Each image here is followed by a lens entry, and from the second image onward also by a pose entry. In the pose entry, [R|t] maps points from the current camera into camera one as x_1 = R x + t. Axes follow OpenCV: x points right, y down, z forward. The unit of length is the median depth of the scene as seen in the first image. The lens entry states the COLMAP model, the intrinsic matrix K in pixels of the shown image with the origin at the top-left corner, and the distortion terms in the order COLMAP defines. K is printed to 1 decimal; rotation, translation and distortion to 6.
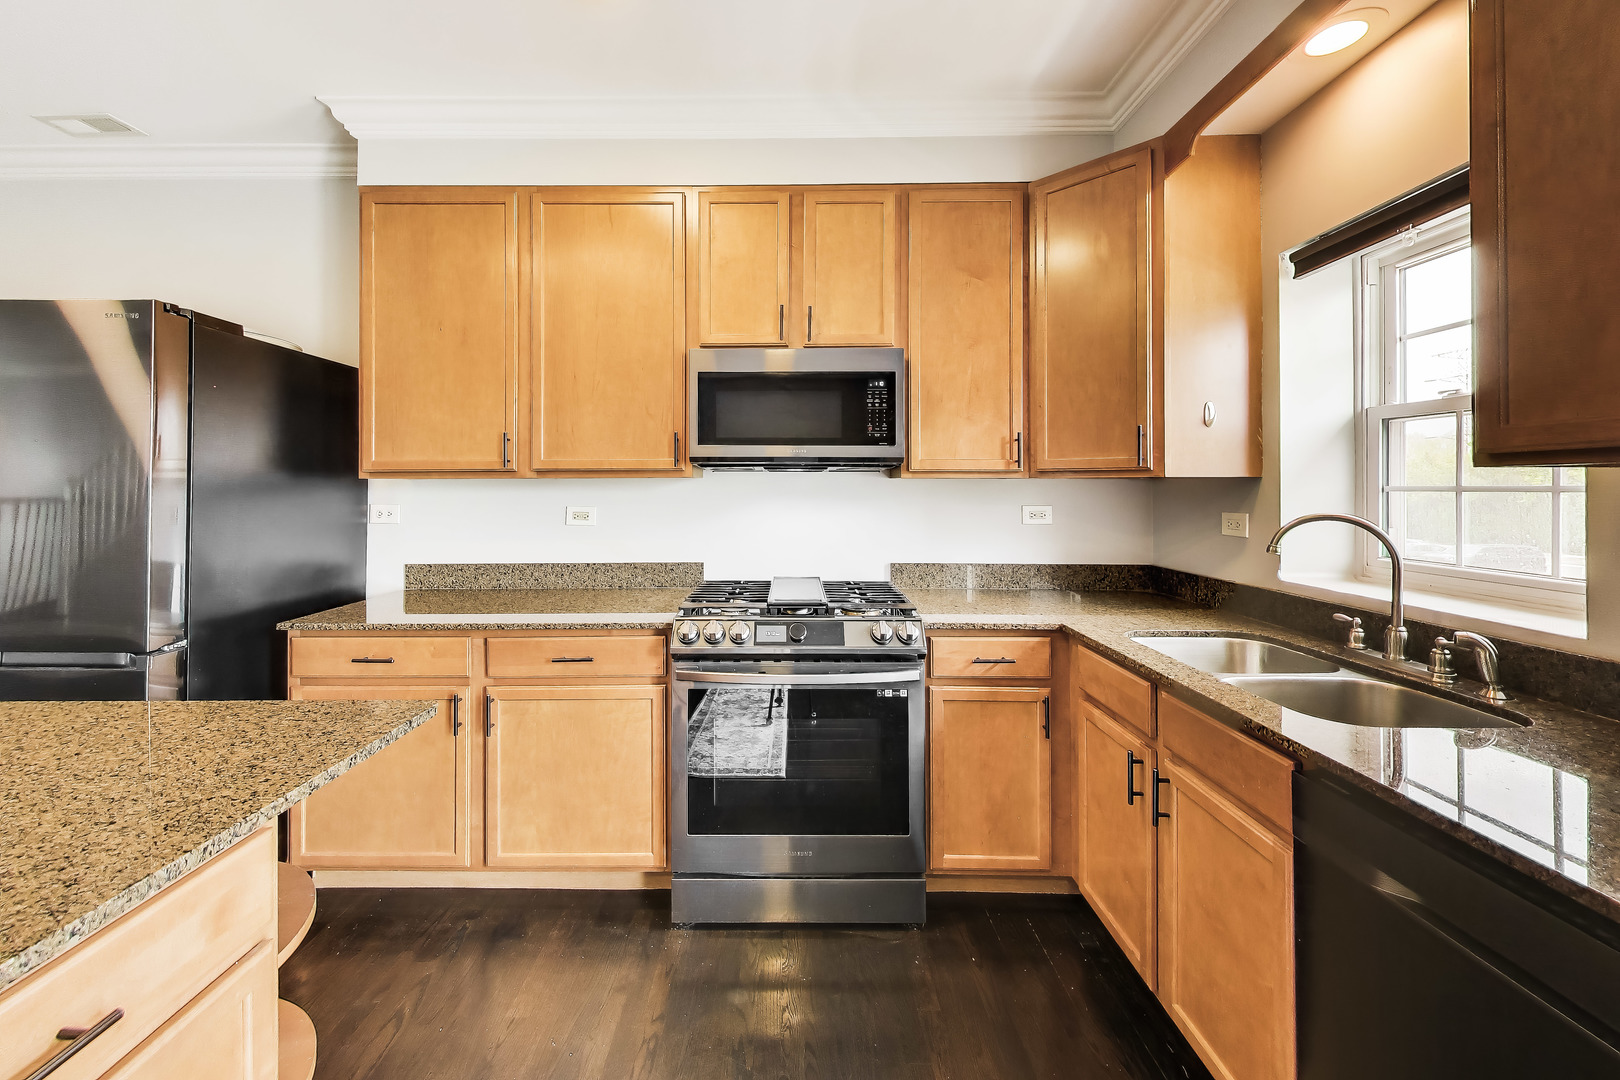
lens RADIAL K [[645.8, 0, 803.9], [0, 645.8, 488.1], [0, 0, 1]] dist [0.010361, -0.000088]
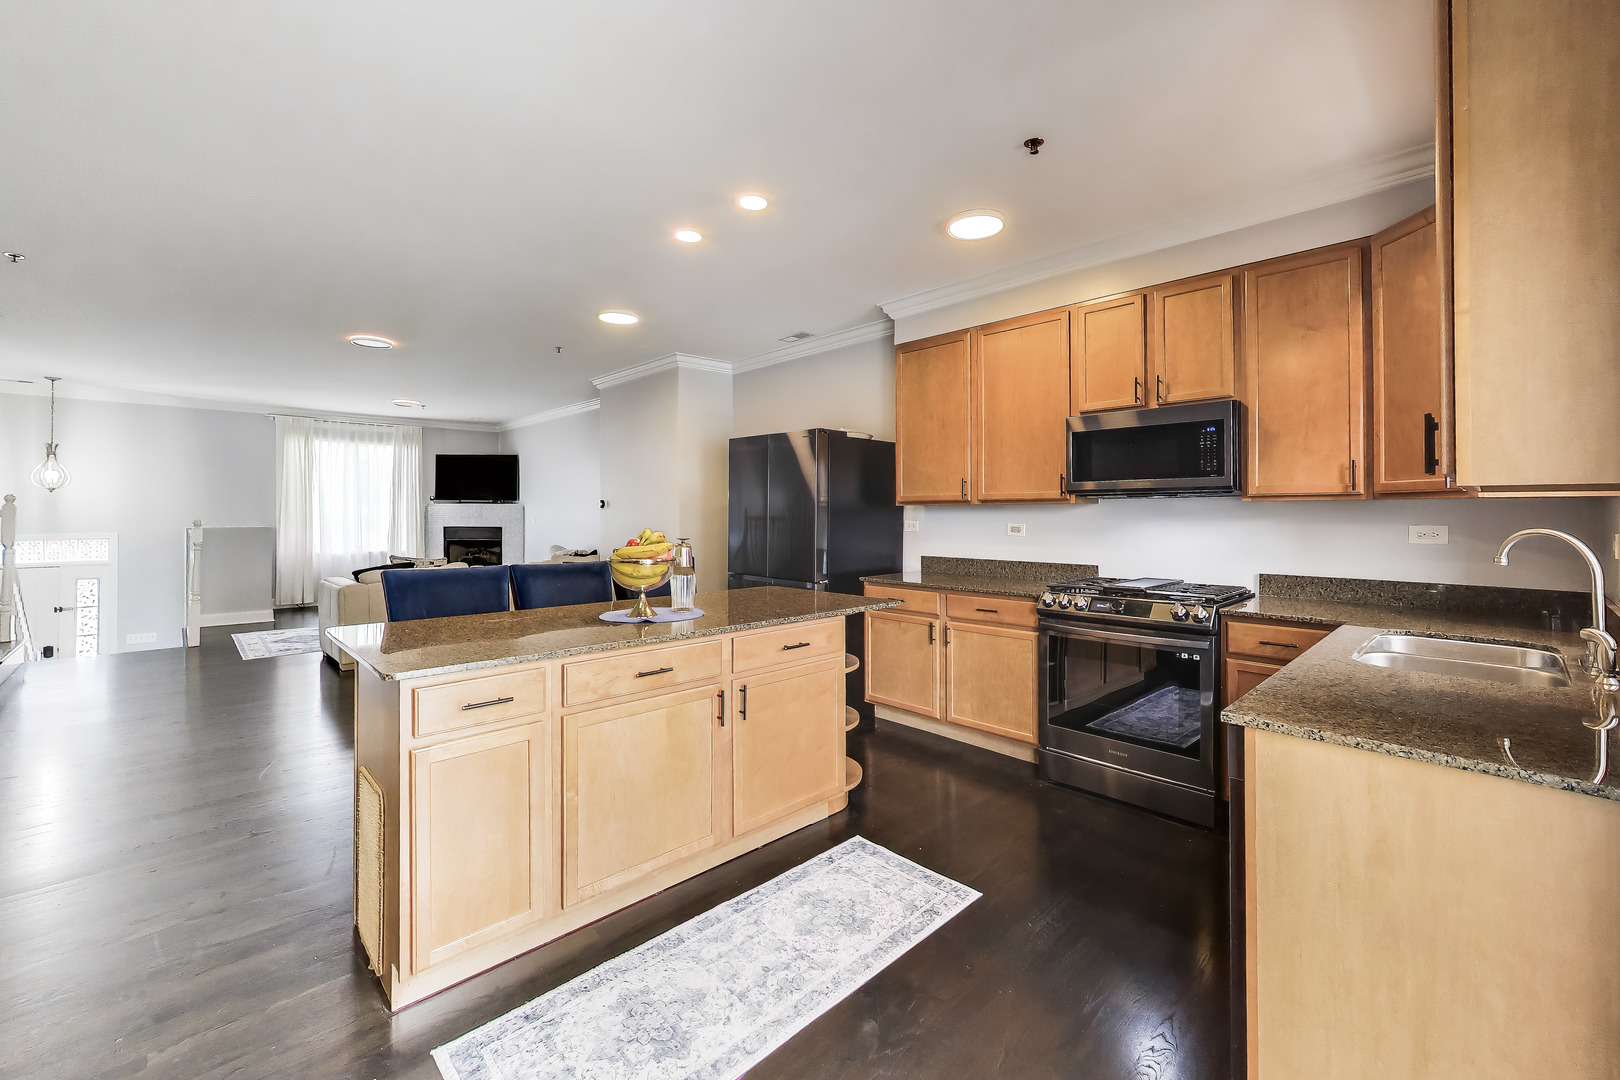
lens RADIAL K [[666.0, 0, 808.3], [0, 666.0, 501.9], [0, 0, 1]] dist [-0.000211, -0.000035]
pose [[0.700579, -0.013084, -0.713454, 0.504996], [0.004438, 0.999892, -0.013980, -0.001194], [0.713561, 0.006628, 0.700562, -0.511119]]
